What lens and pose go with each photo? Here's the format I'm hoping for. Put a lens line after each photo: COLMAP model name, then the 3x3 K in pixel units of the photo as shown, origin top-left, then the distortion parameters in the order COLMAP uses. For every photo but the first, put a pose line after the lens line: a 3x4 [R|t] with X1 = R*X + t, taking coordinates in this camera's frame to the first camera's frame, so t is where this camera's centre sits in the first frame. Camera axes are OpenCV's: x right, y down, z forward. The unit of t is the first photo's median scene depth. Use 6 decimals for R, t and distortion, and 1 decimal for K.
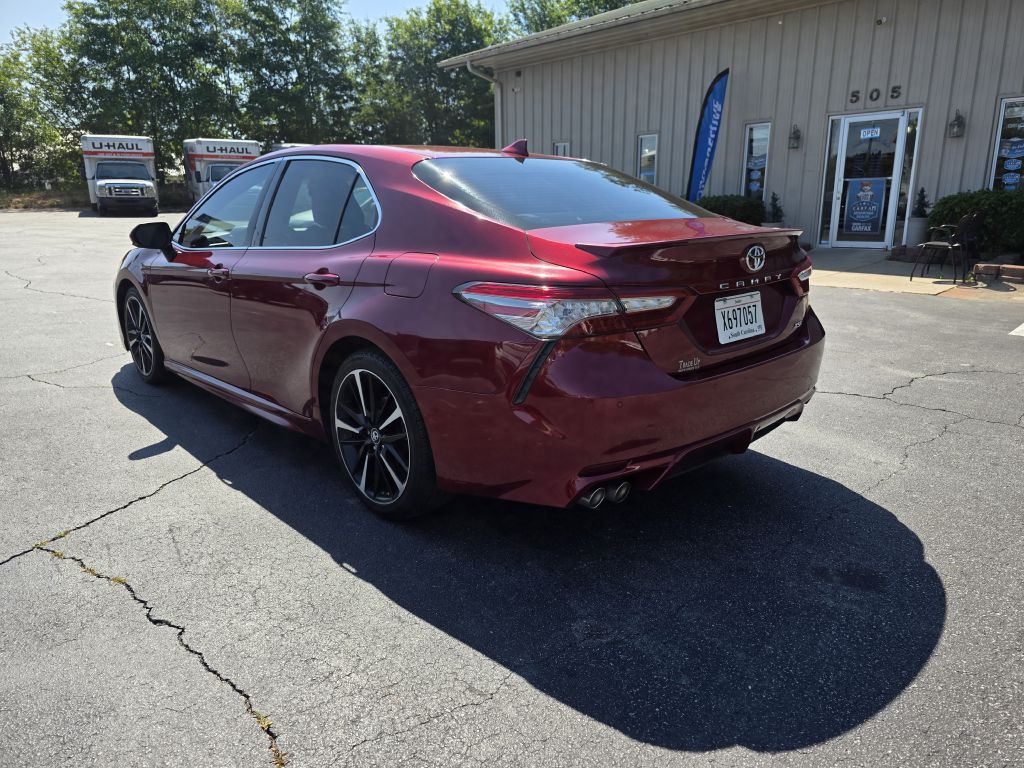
lens RADIAL K [[699.1, 0, 530.5], [0, 699.1, 382.2], [0, 0, 1]] dist [0.053253, -0.051447]
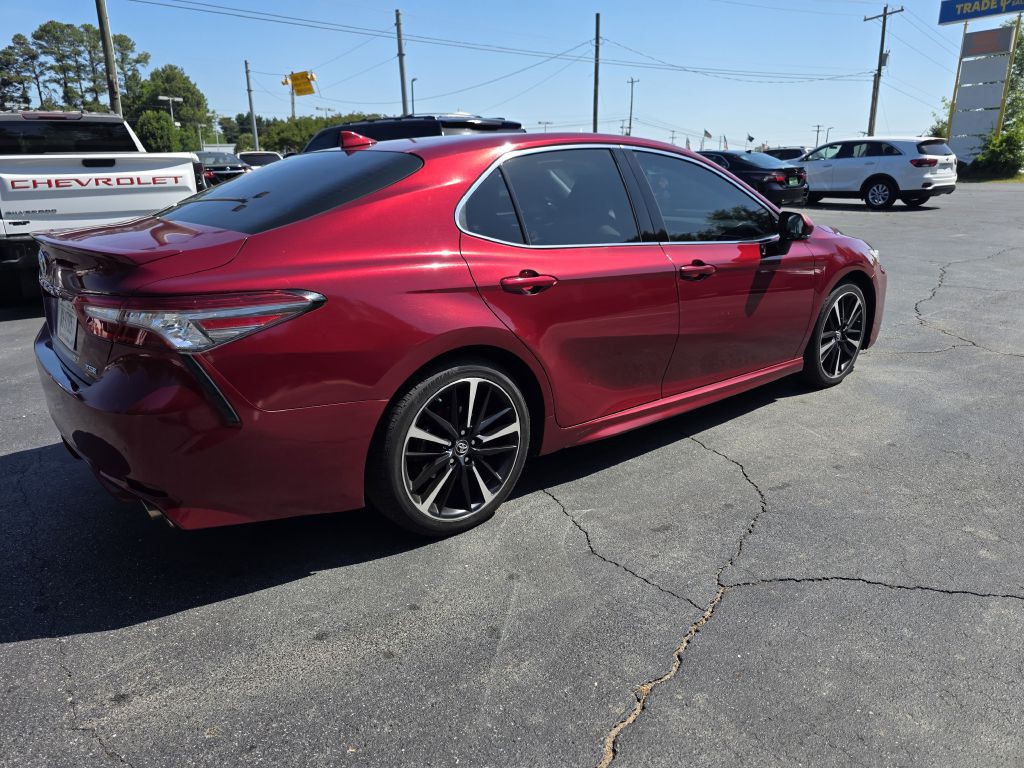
lens RADIAL K [[699.1, 0, 506.0], [0, 699.1, 377.9], [0, 0, 1]] dist [0.053253, -0.051447]
pose [[-0.079732, 0.288311, -0.954211, 0.269927], [-0.246586, 0.921803, 0.299123, -0.103663], [0.965836, 0.259144, -0.002403, 0.358017]]
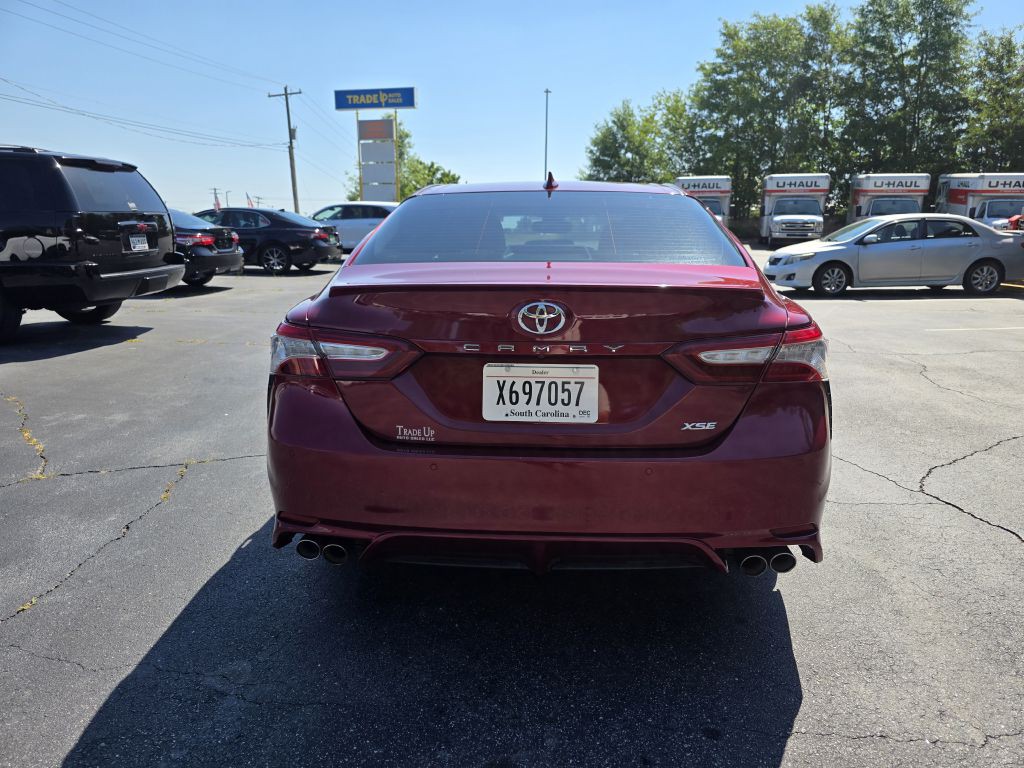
lens RADIAL K [[699.1, 0, 527.1], [0, 699.1, 377.6], [0, 0, 1]] dist [0.053253, -0.051447]
pose [[0.679036, 0.158223, -0.716851, 0.183320], [-0.193476, 0.980545, 0.033156, -0.029110], [0.708150, 0.116179, 0.696438, 0.102716]]
